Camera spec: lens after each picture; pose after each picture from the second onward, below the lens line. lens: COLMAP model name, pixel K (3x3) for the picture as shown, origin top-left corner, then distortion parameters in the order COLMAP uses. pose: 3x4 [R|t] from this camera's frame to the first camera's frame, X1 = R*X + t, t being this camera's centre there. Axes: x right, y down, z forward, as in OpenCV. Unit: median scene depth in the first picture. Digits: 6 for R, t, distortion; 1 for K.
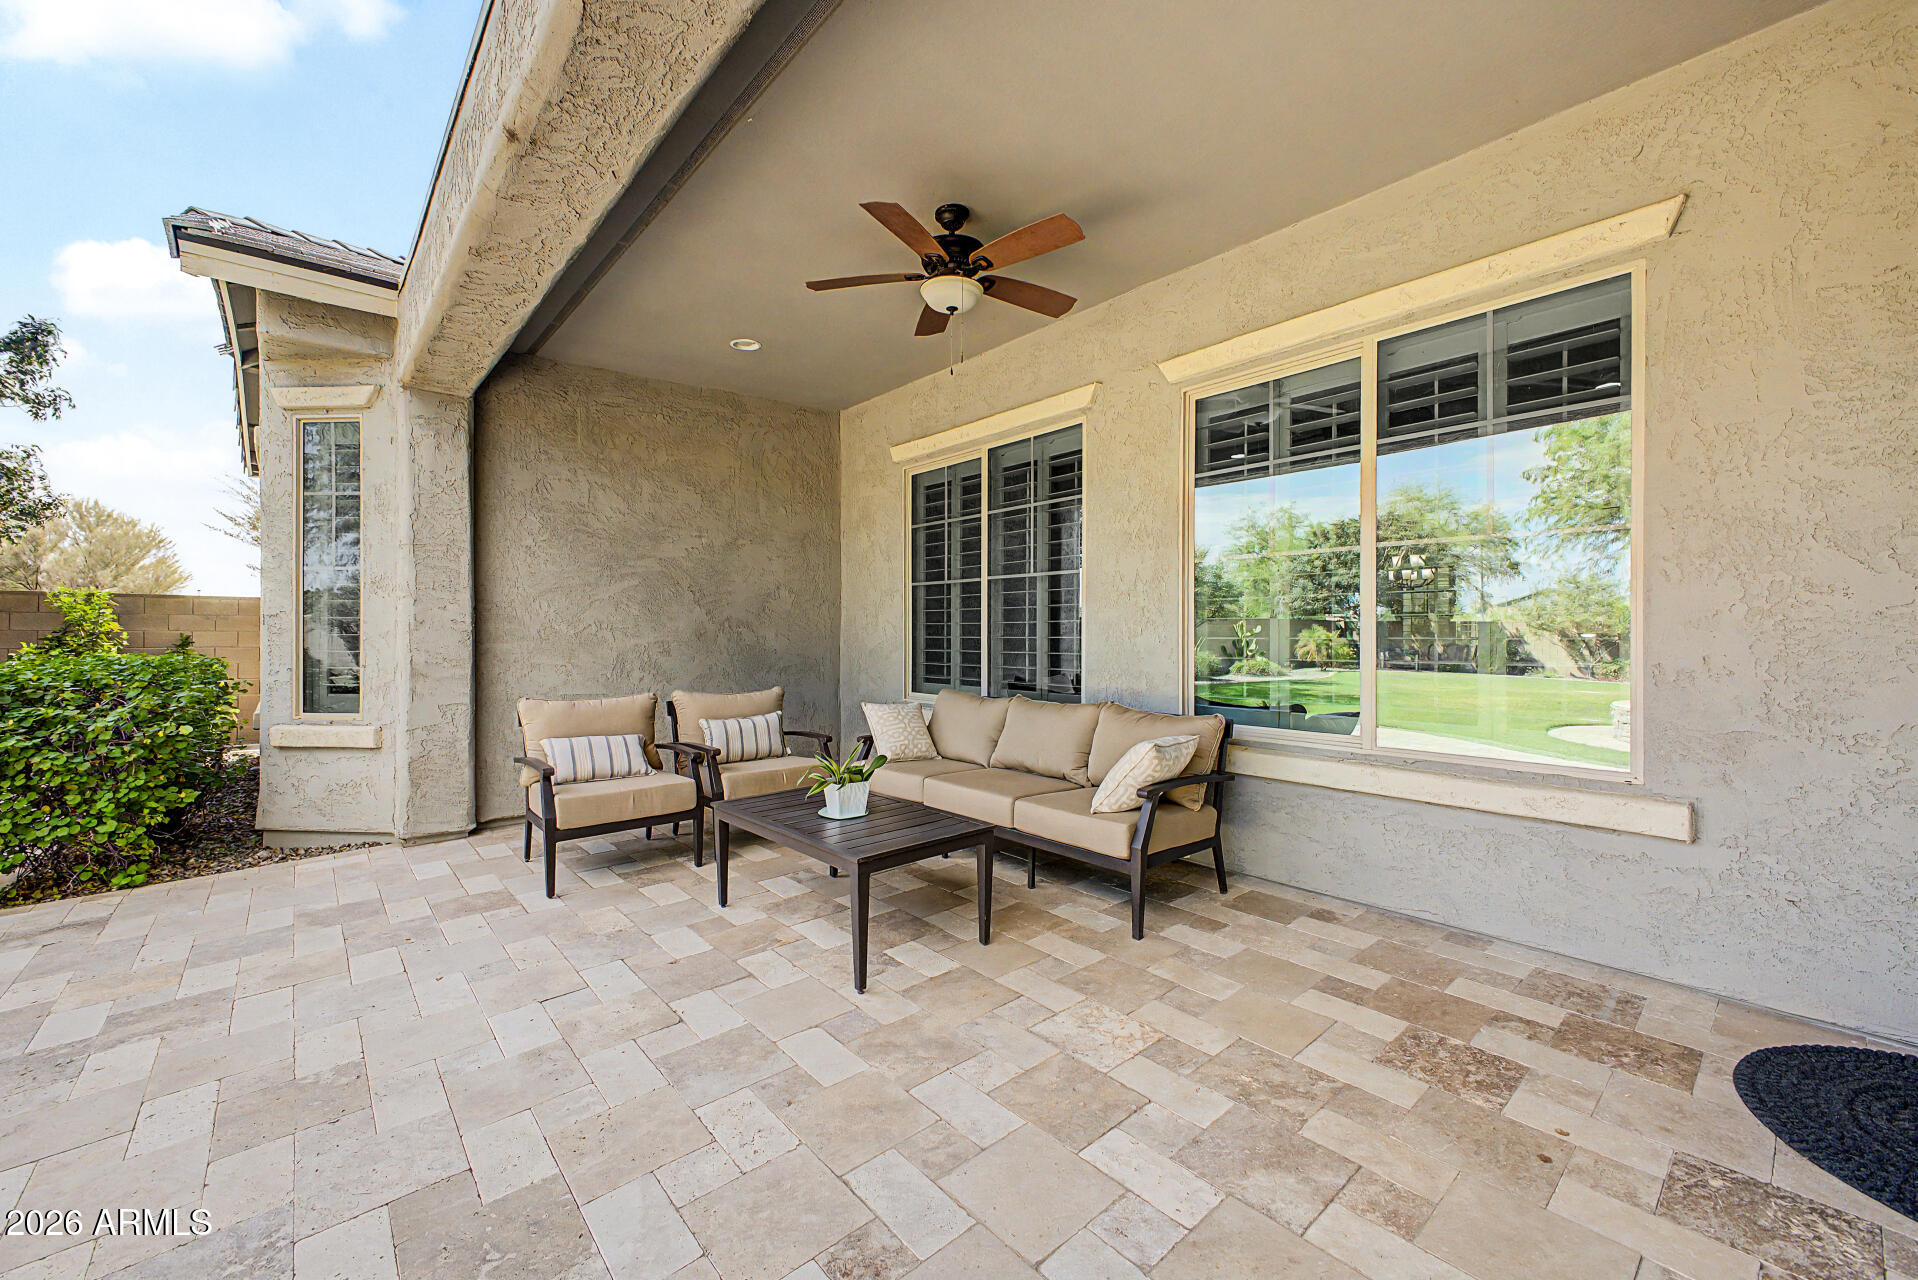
lens RADIAL K [[758.8, 0, 956.1], [0, 758.8, 635.8], [0, 0, 1]] dist [0.001596, -0.000031]
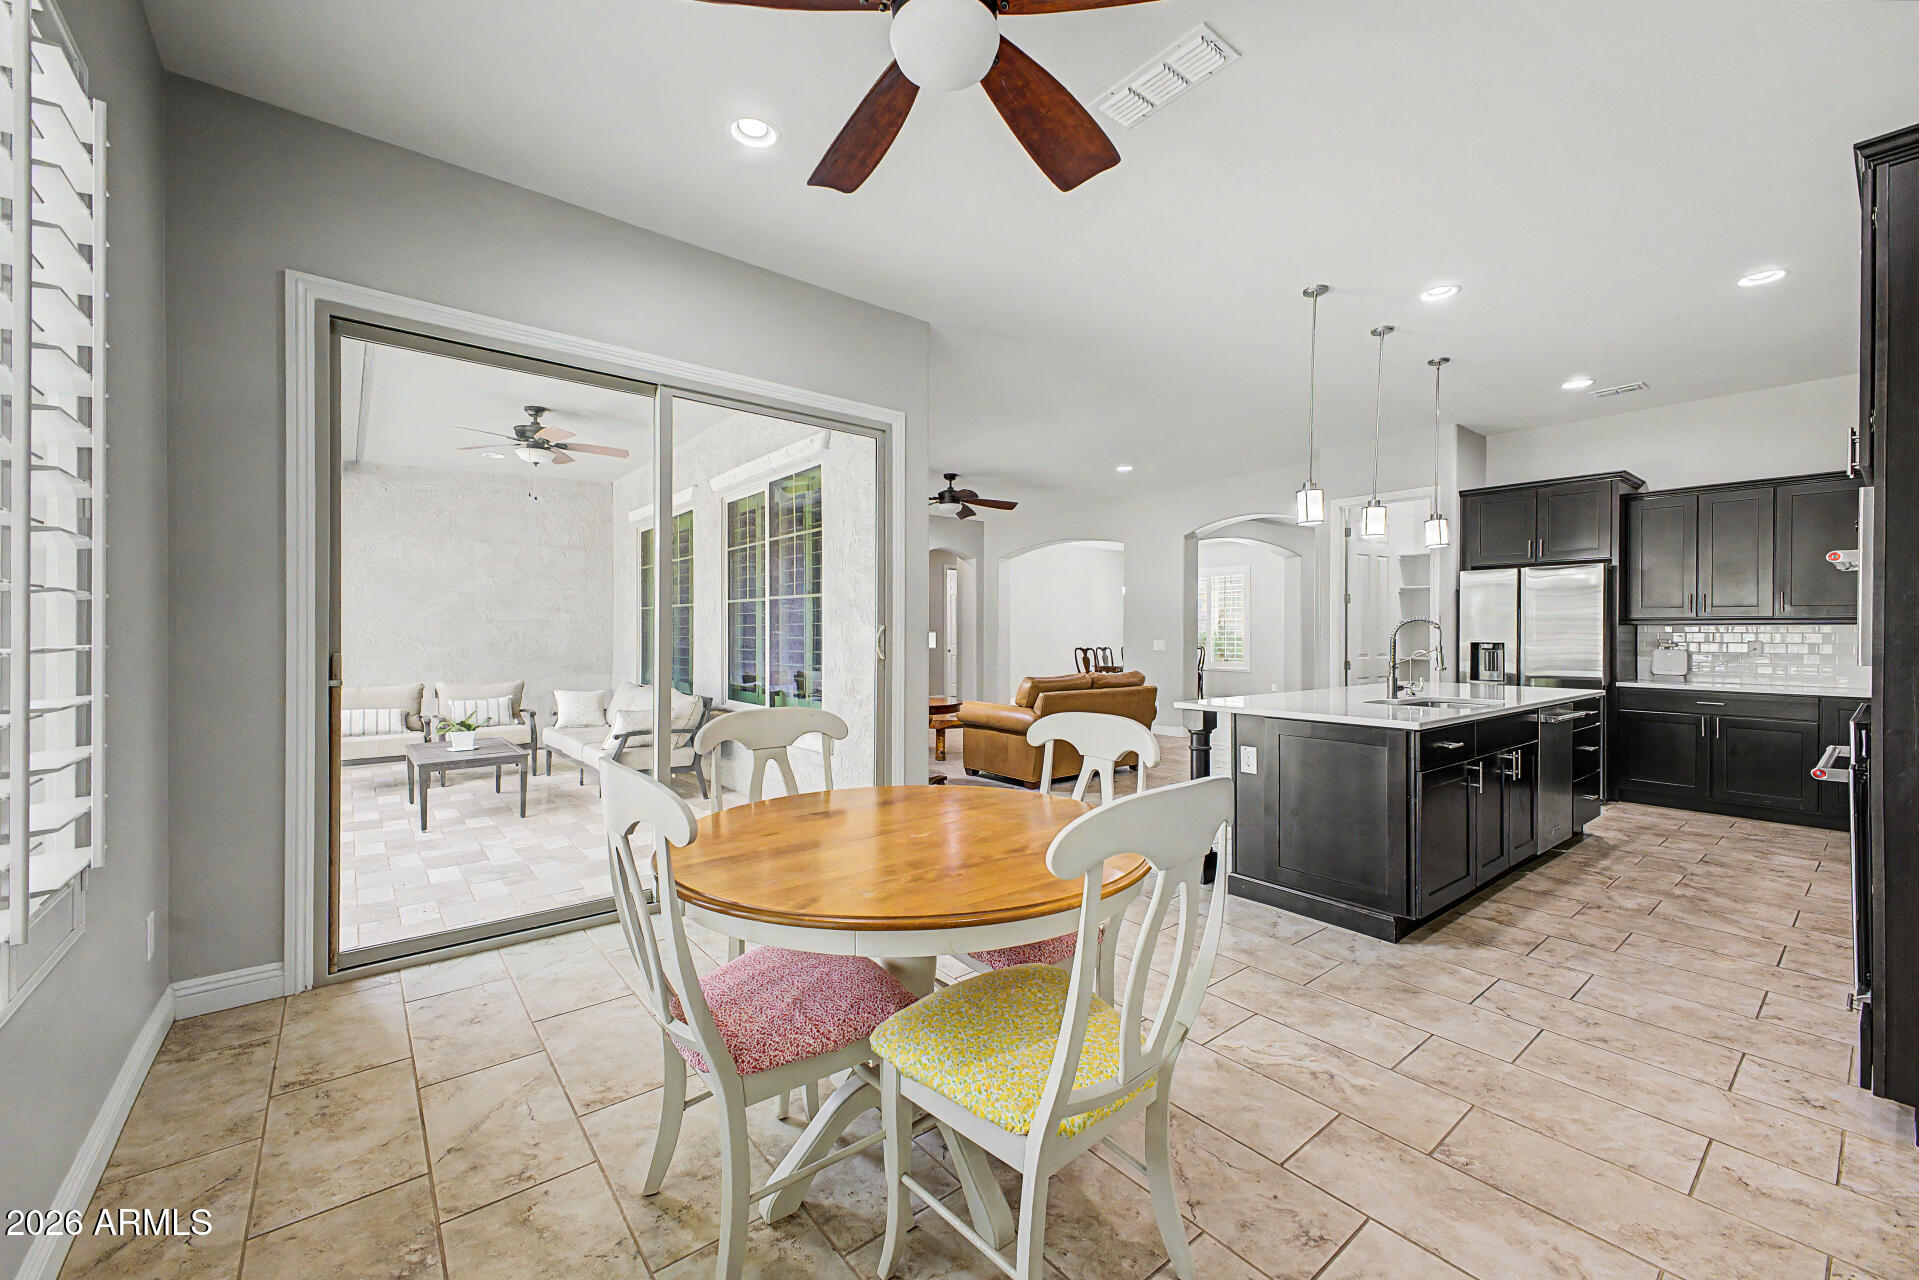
lens RADIAL K [[759.2, 0, 956.6], [0, 759.2, 635.8], [0, 0, 1]] dist [0.001596, -0.000031]
pose [[0.999606, 0.002877, -0.027914, 0.775463], [-0.002893, 0.999996, -0.000541, -0.025518], [0.027913, 0.000622, 0.999610, -0.553379]]
